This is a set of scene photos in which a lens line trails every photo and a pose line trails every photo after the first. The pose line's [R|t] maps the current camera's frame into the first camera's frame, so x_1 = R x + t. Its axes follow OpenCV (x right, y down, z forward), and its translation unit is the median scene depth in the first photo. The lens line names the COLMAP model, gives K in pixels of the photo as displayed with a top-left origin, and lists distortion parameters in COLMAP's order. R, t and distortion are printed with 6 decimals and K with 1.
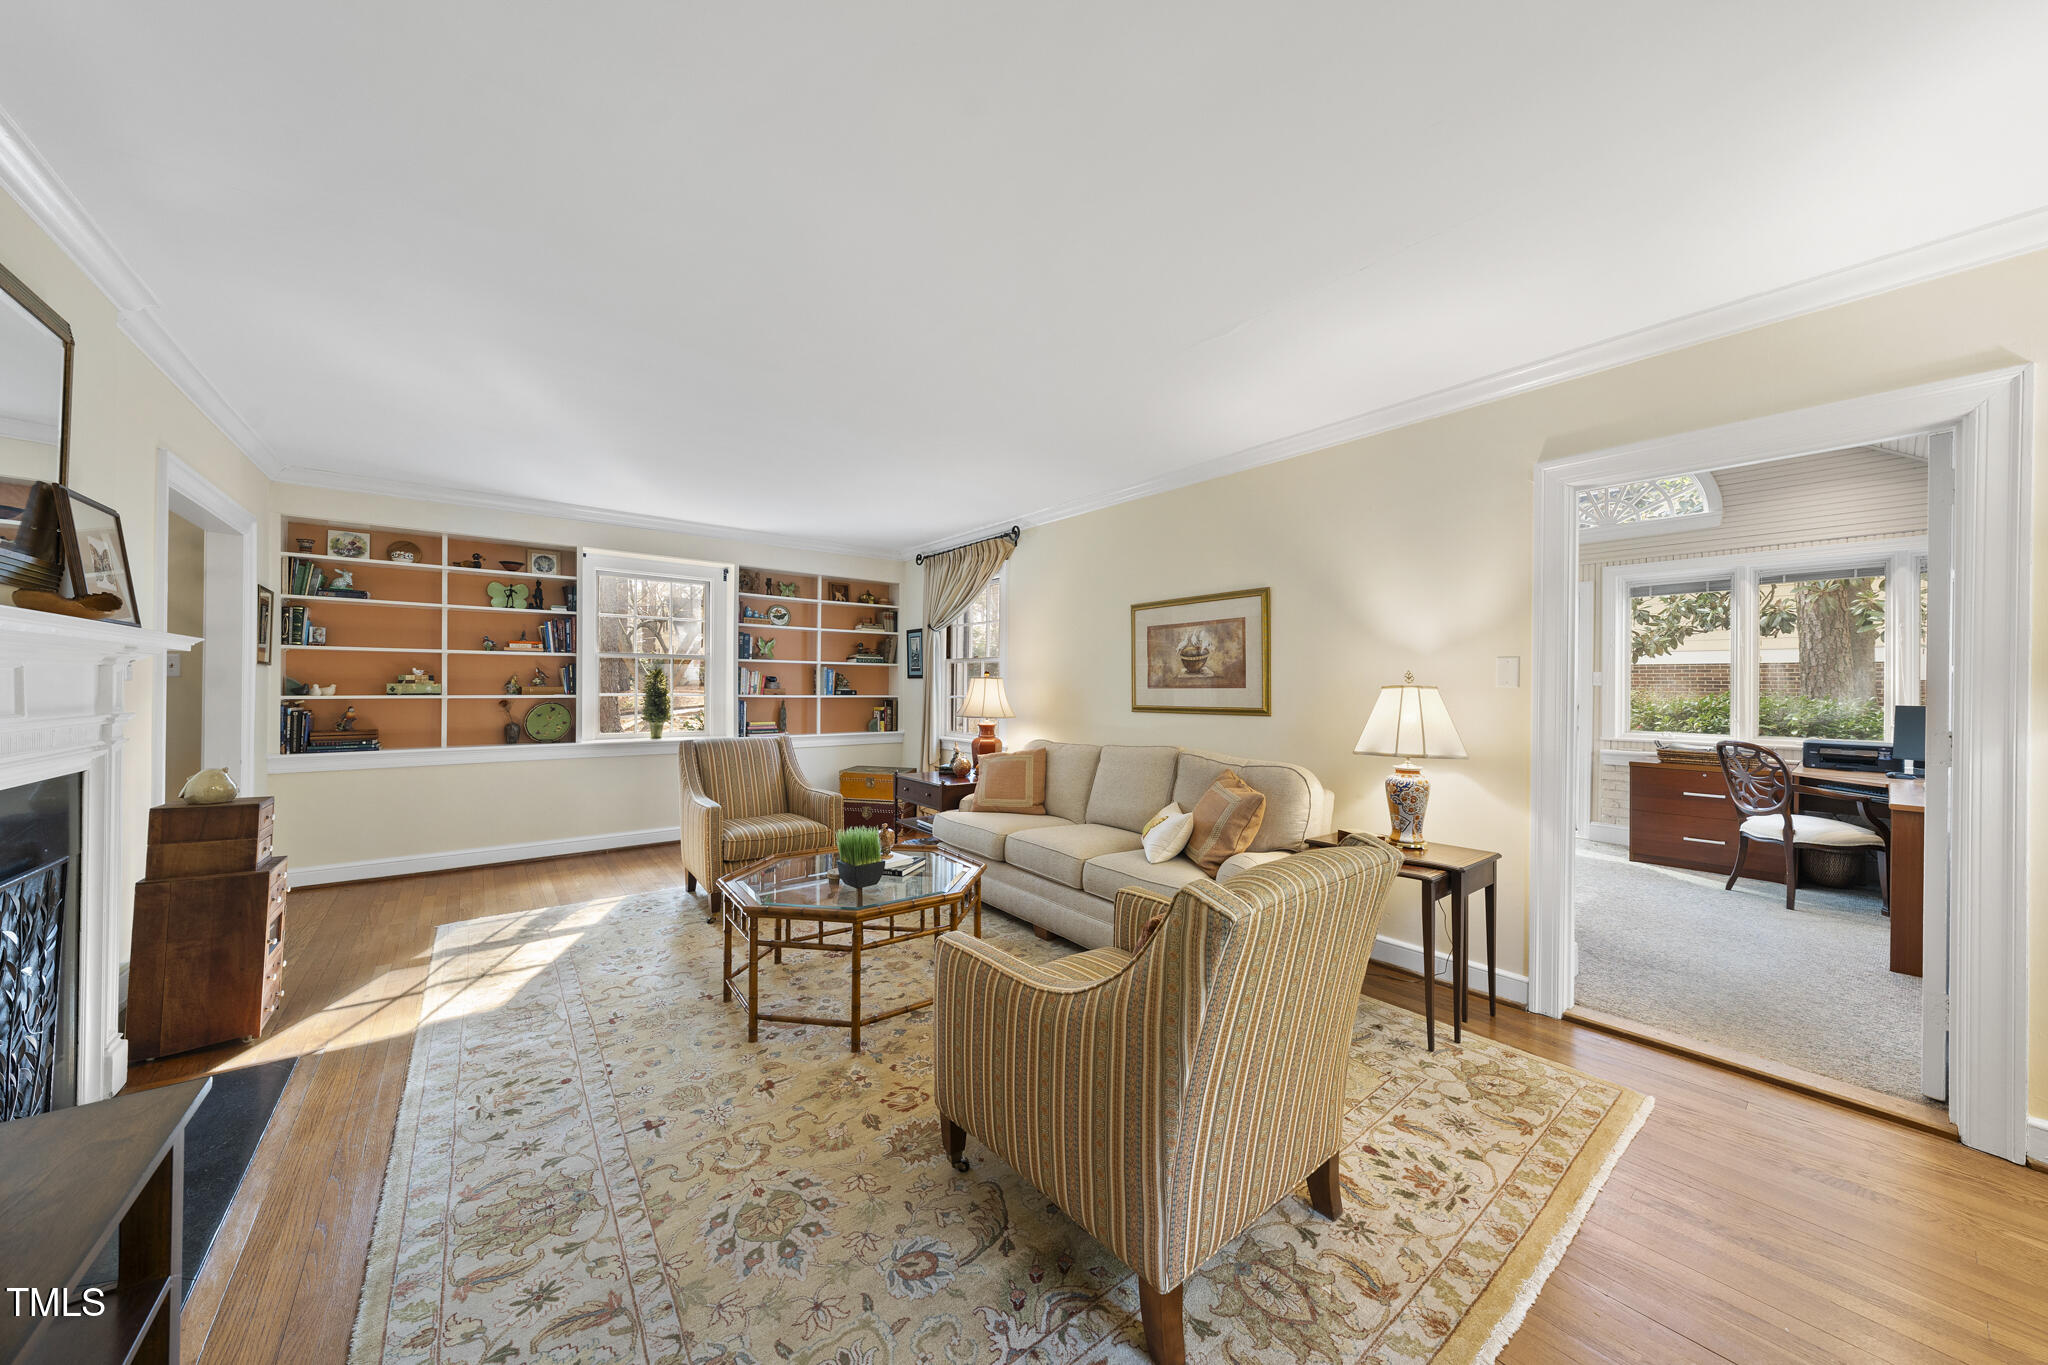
lens RADIAL K [[694.9, 0, 1029.0], [0, 694.9, 680.1], [0, 0, 1]] dist [0.000149, 0.000007]
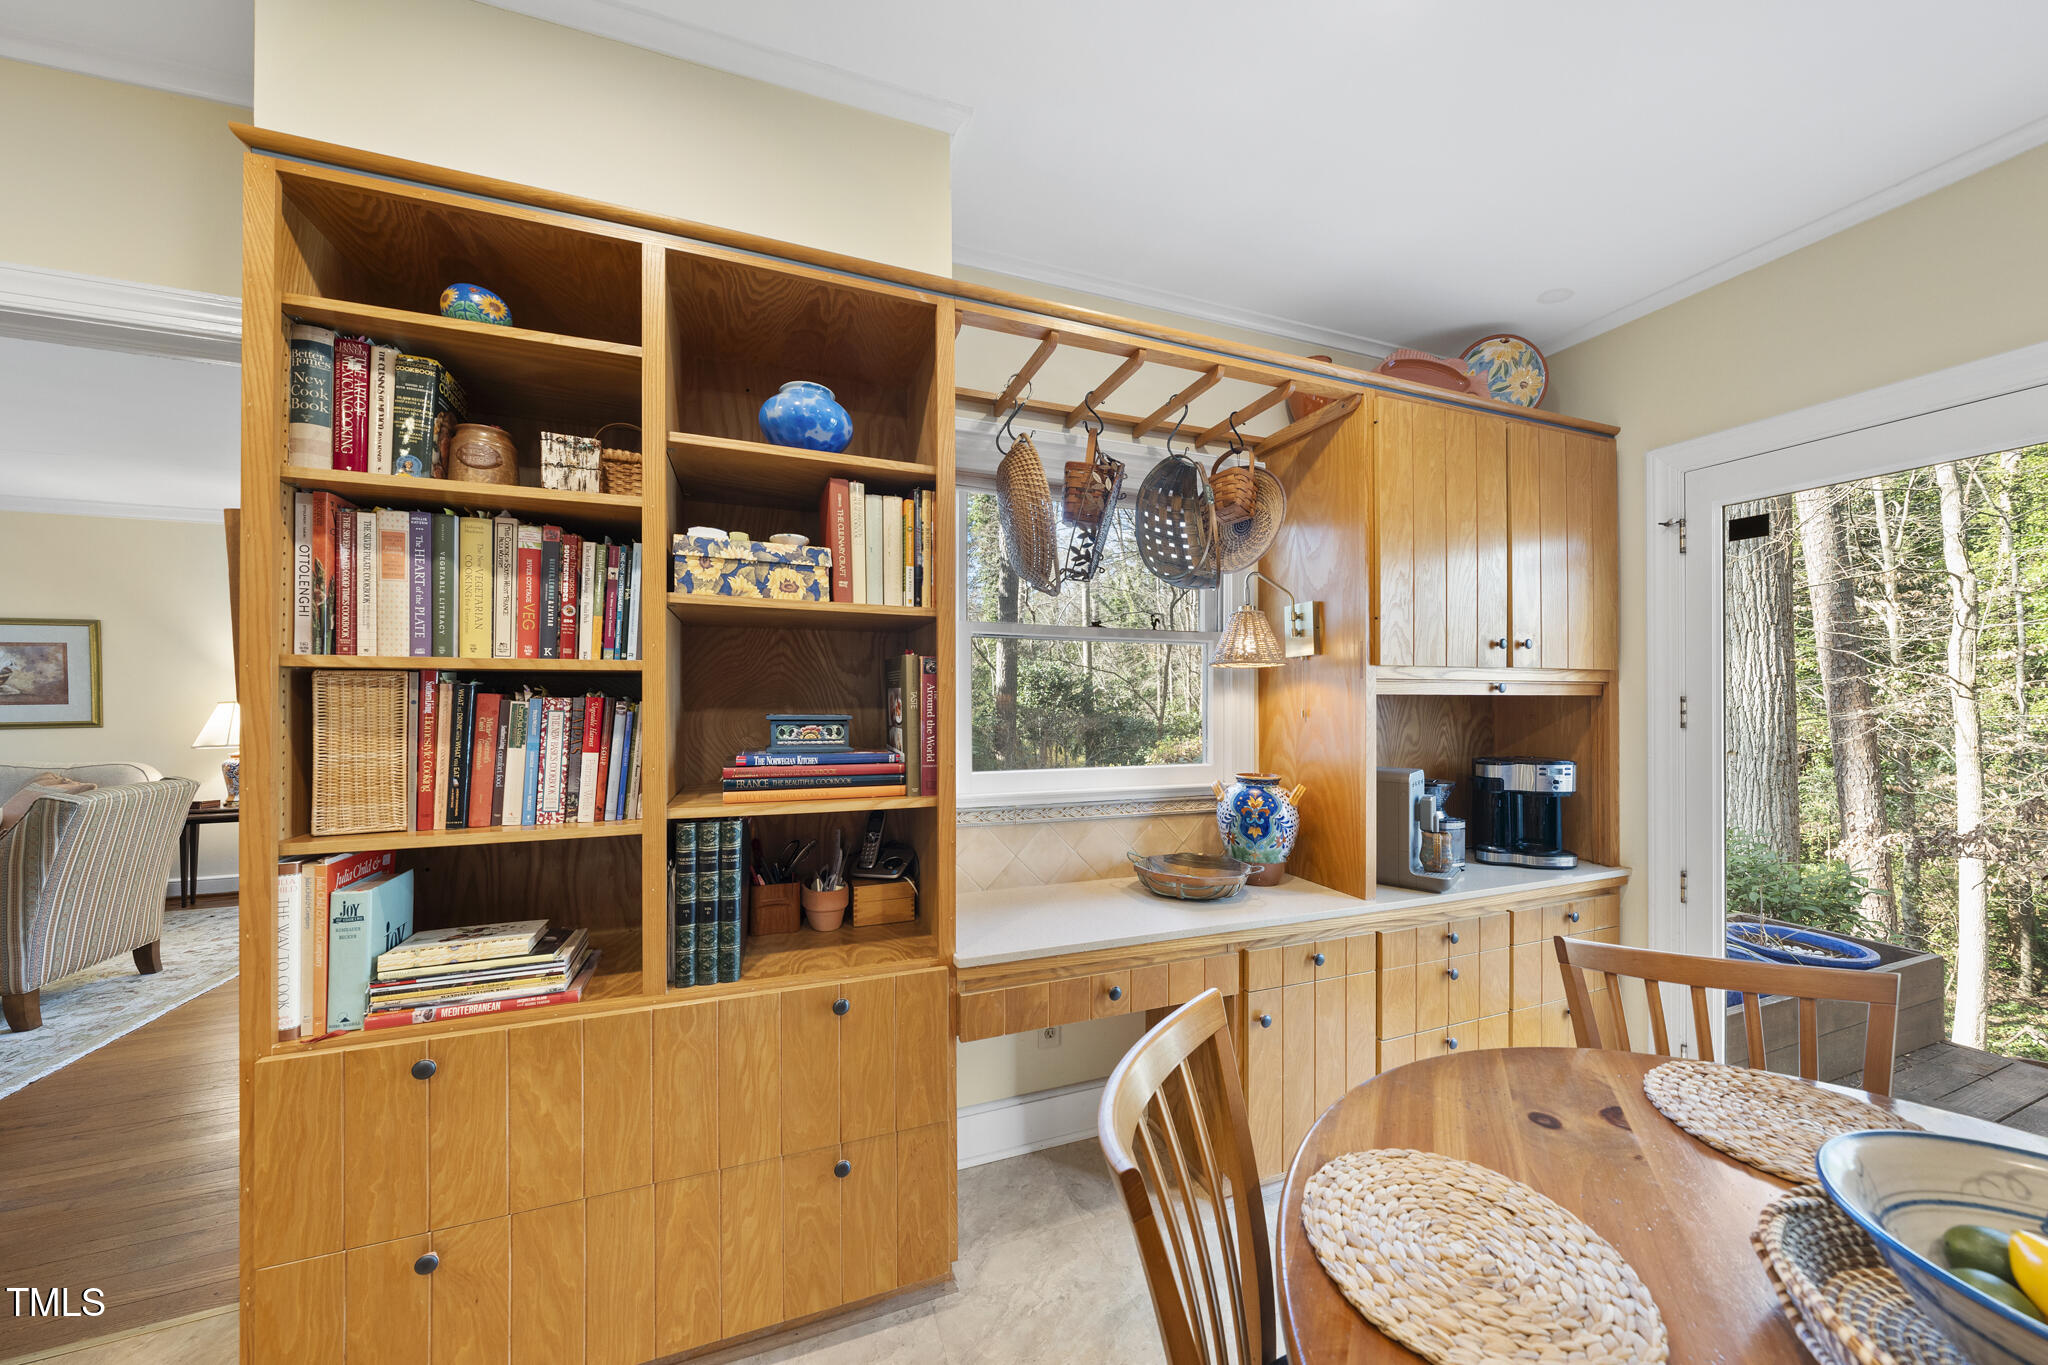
lens RADIAL K [[699.1, 0, 1034.2], [0, 699.1, 696.3], [0, 0, 1]] dist [-0.000611, 0.000038]
pose [[0.304372, -0.009657, 0.952504, -0.316260], [-0.000696, 0.999946, 0.010360, -0.015418], [-0.952553, -0.003816, 0.304349, -0.914653]]
